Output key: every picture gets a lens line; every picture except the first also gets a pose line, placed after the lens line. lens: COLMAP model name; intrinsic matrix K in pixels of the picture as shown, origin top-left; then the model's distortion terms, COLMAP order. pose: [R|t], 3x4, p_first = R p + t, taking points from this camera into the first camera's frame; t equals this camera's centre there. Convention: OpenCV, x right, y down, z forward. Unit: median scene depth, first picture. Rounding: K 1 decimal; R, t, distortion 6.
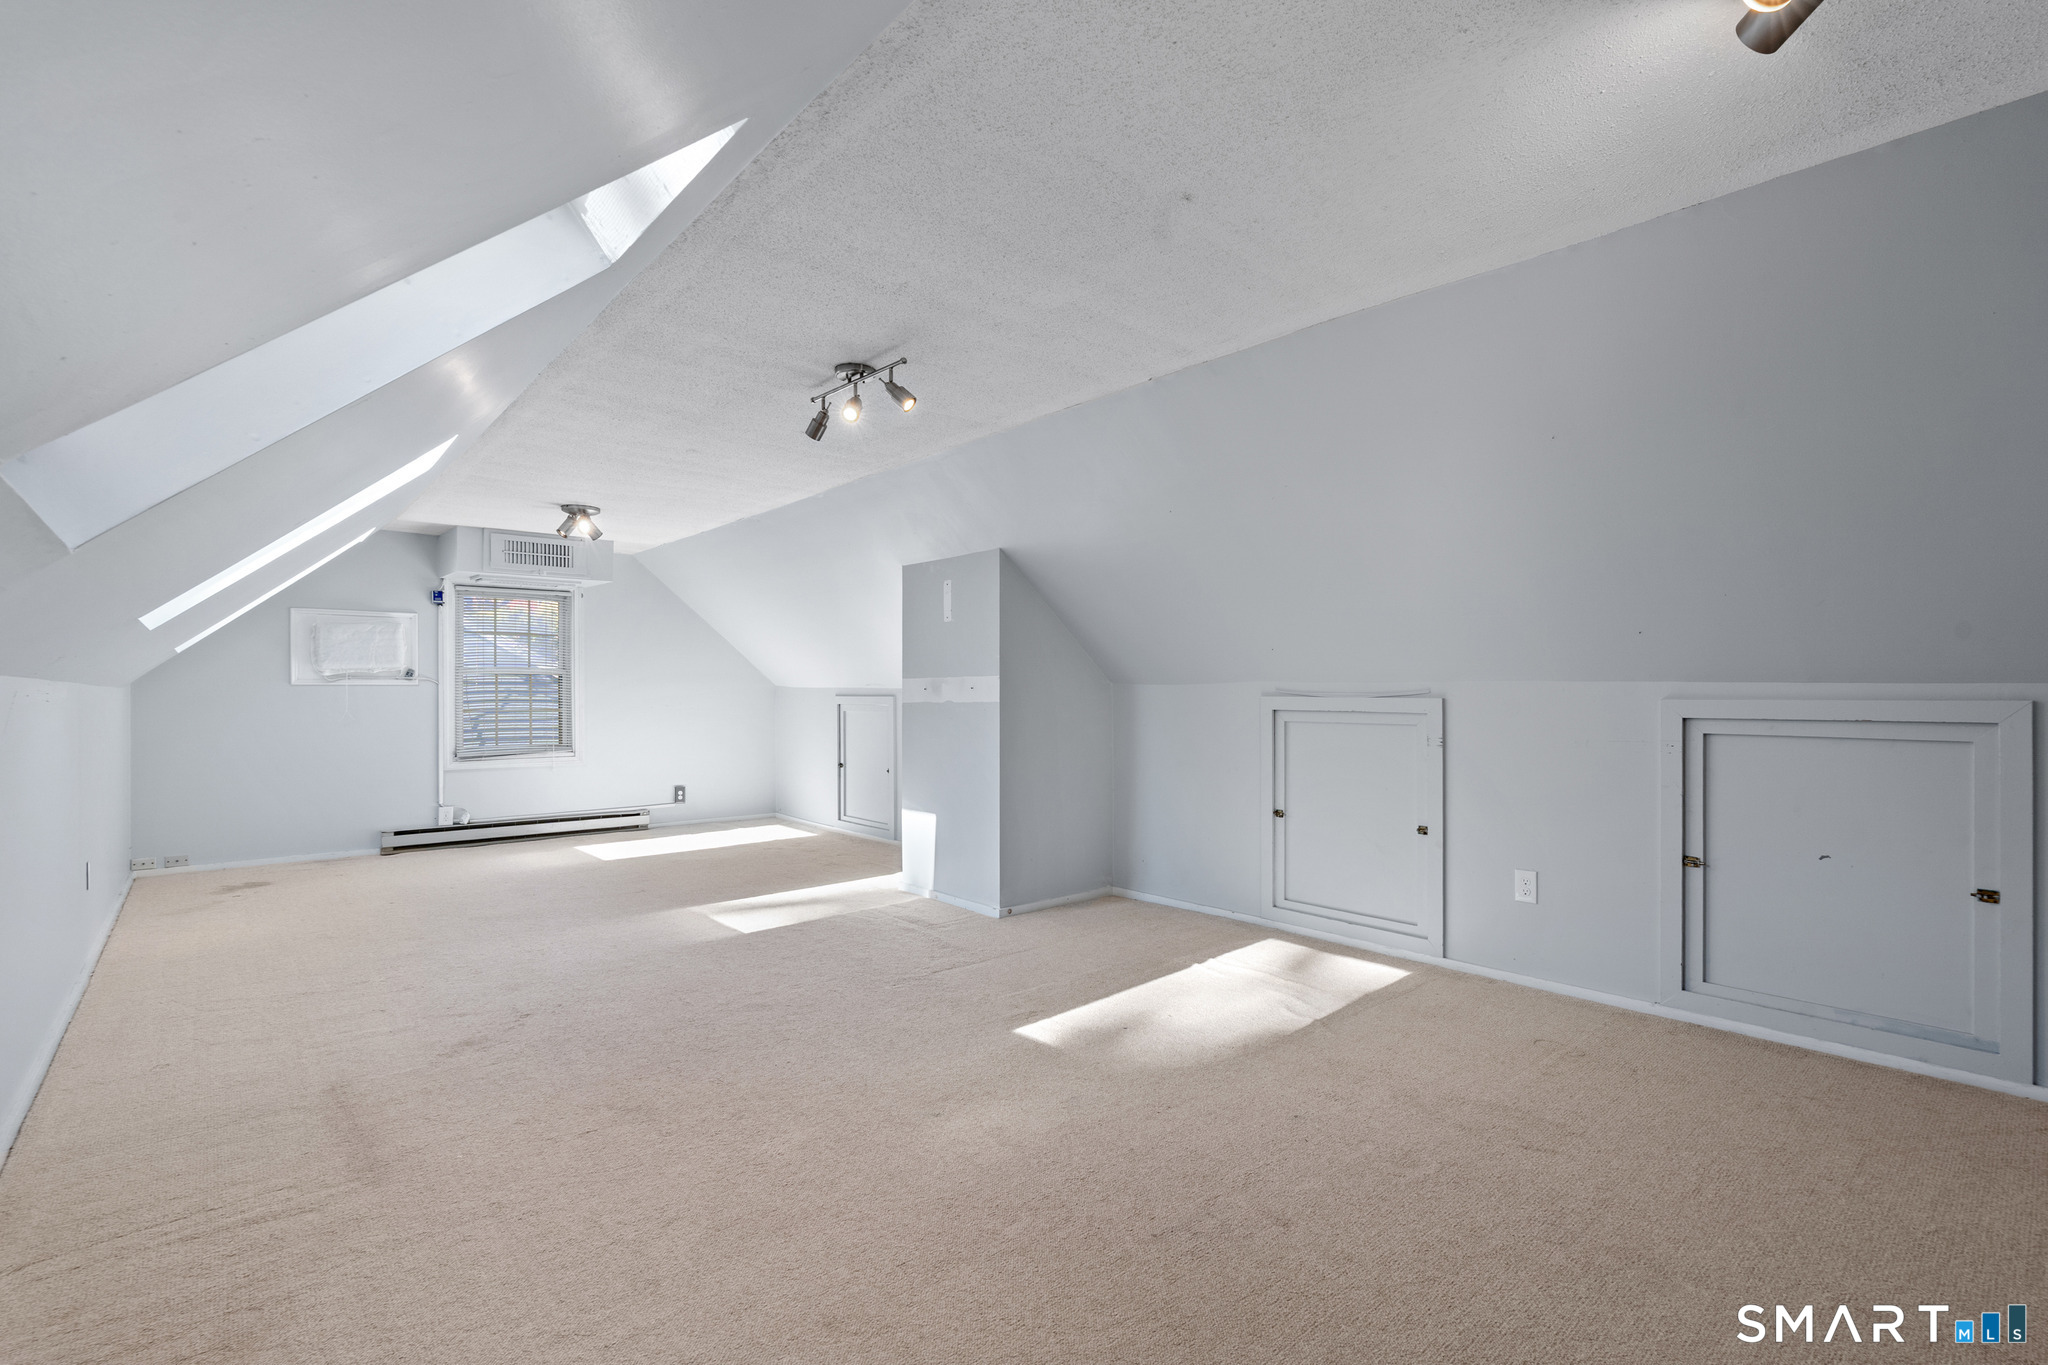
lens RADIAL K [[938.5, 0, 1011.4], [0, 938.5, 679.1], [0, 0, 1]] dist [-0.010715, 0.000015]
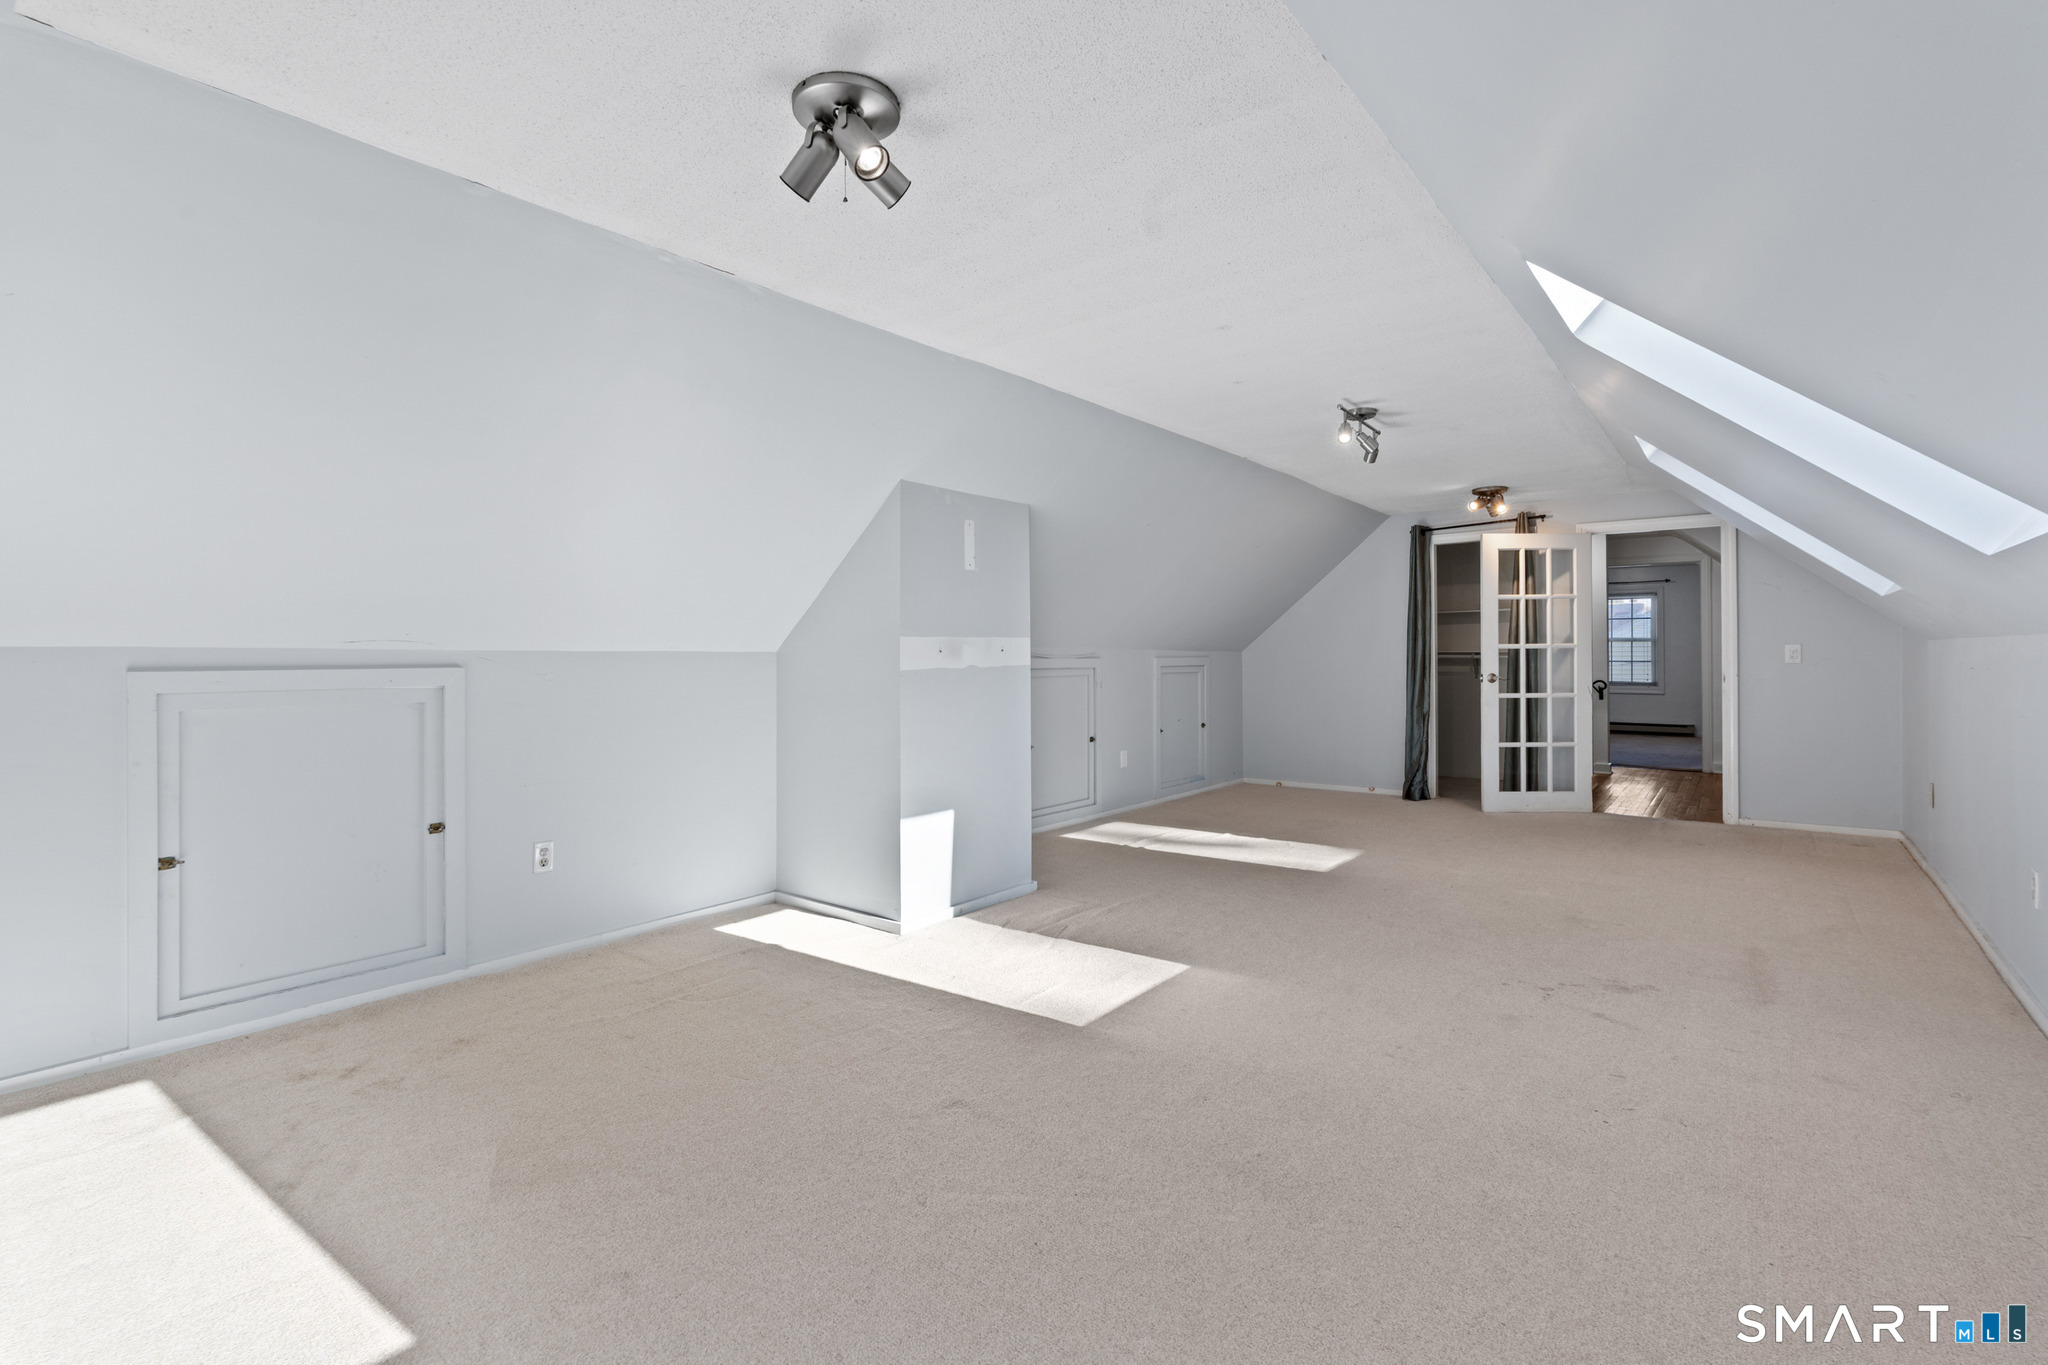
lens RADIAL K [[967.2, 0, 1022.6], [0, 967.2, 599.8], [0, 0, 1]] dist [0.000977, -0.000076]
pose [[-0.212993, 0.063426, 0.974993, -0.968252], [-0.001326, 0.997871, -0.065204, 0.022041], [-0.977053, -0.015181, -0.212456, 1.209373]]
